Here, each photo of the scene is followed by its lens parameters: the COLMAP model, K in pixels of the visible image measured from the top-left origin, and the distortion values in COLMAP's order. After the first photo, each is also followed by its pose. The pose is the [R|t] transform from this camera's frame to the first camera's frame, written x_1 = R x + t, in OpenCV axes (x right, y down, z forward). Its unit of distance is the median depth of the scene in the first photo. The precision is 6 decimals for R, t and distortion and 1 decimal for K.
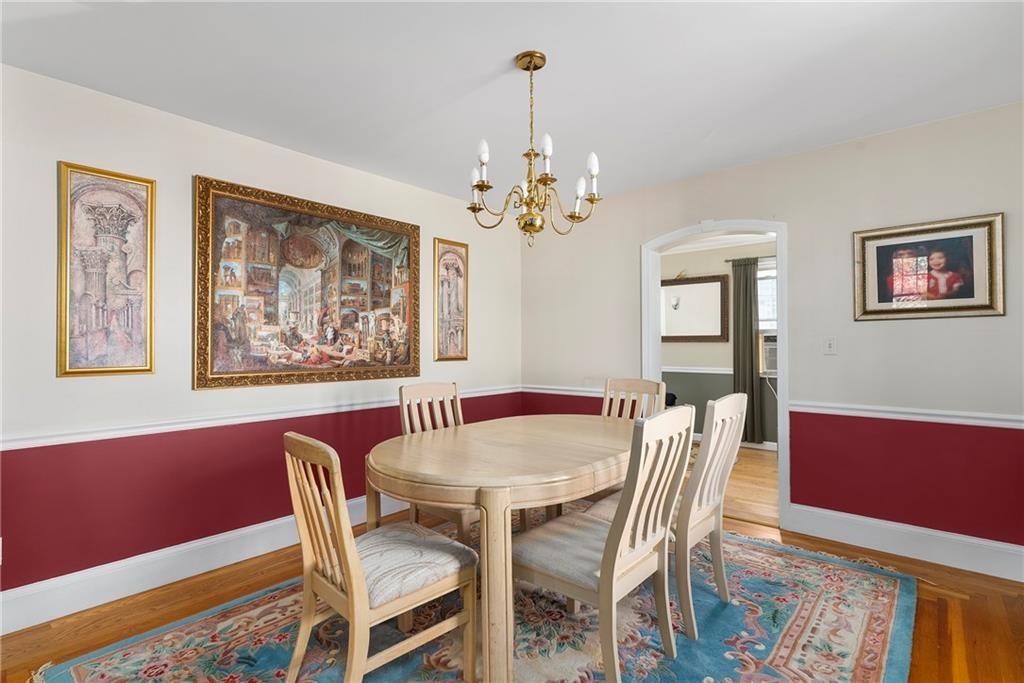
lens RADIAL K [[494.1, 0, 506.0], [0, 494.1, 339.7], [0, 0, 1]] dist [-0.000585, 0.000011]
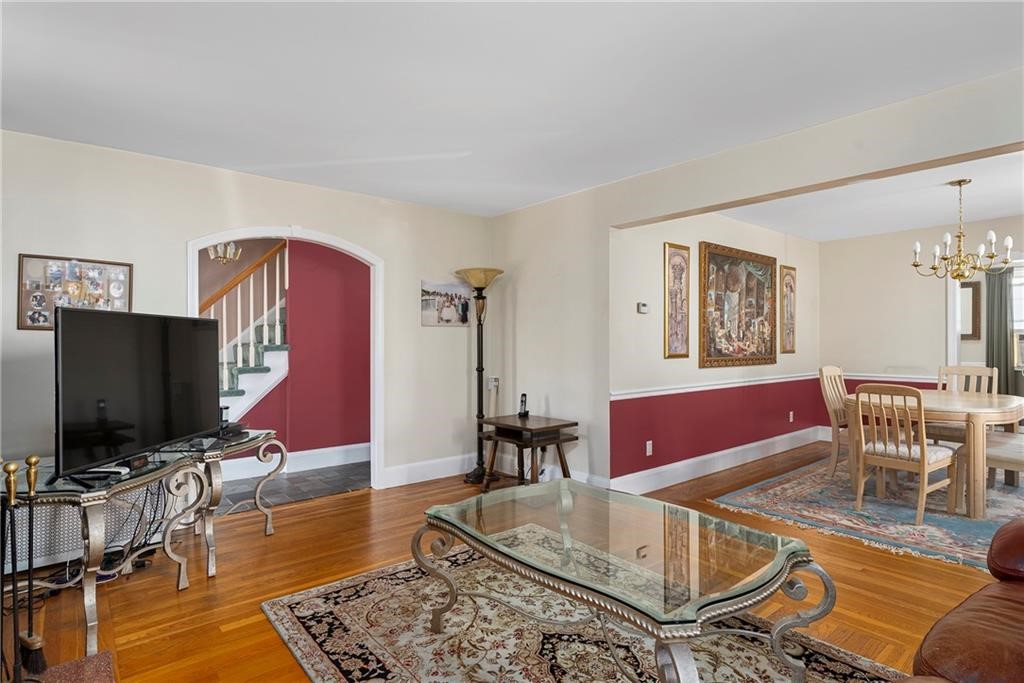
lens RADIAL K [[533.5, 0, 508.8], [0, 533.5, 340.9], [0, 0, 1]] dist [-0.003797, 0.000724]
pose [[0.986766, 0.004107, -0.162096, -0.819470], [-0.002284, 0.999932, 0.011435, -0.008905], [0.162132, -0.010913, 0.986709, -0.761638]]
